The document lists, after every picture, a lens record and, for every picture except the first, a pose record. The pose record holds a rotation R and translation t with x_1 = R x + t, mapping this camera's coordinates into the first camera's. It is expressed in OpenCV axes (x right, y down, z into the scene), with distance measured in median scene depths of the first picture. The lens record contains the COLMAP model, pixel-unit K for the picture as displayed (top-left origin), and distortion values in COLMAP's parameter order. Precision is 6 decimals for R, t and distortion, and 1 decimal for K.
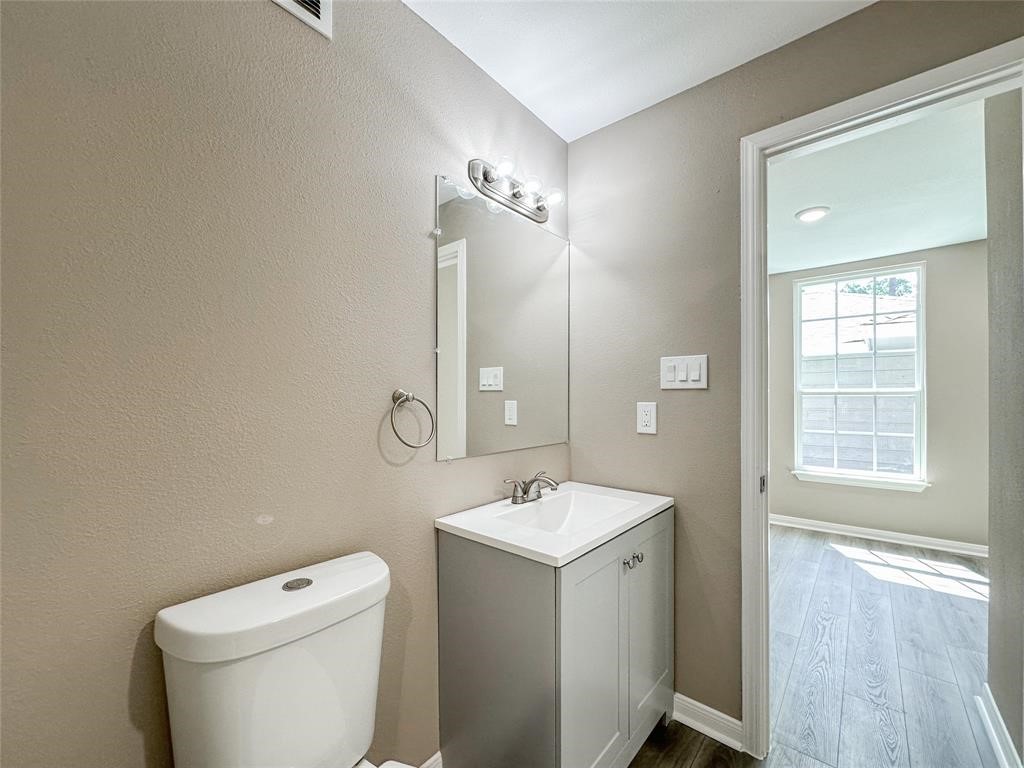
lens RADIAL K [[416.9, 0, 507.9], [0, 416.9, 391.4], [0, 0, 1]] dist [-0.001917, -0.000645]
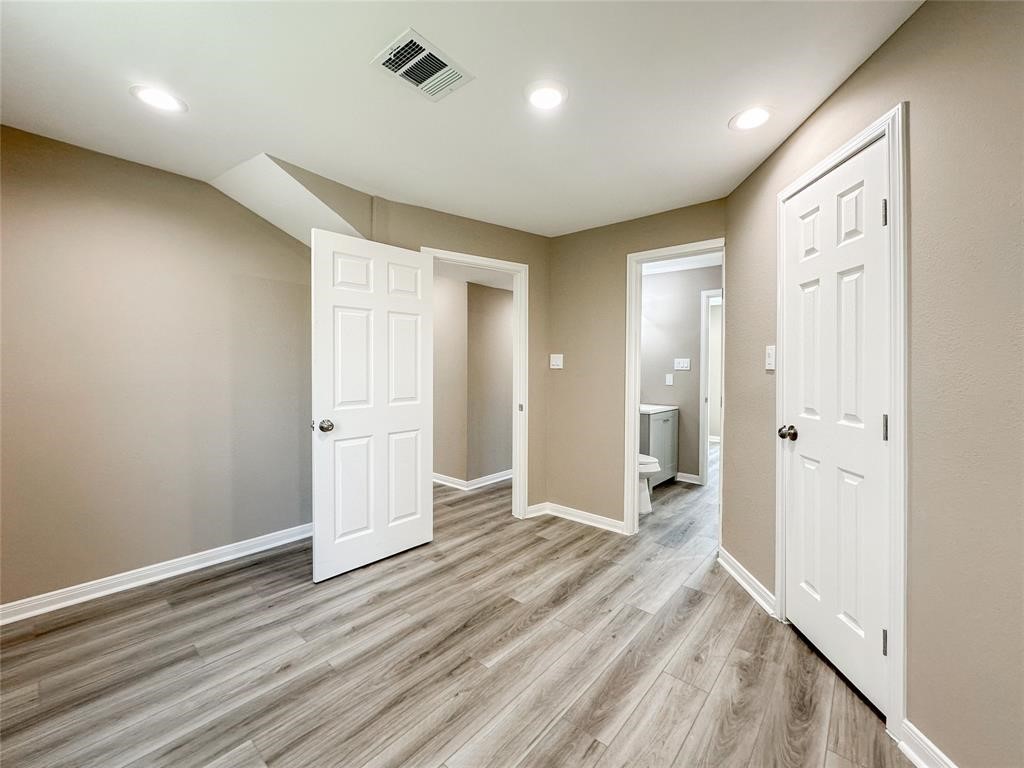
lens RADIAL K [[416.9, 0, 516.7], [0, 416.9, 375.7], [0, 0, 1]] dist [-0.001917, -0.000645]
pose [[0.999967, 0.008007, 0.001240, -0.759719], [-0.008027, 0.999821, 0.017104, -0.006606], [-0.001103, -0.017113, 0.999853, -1.965470]]
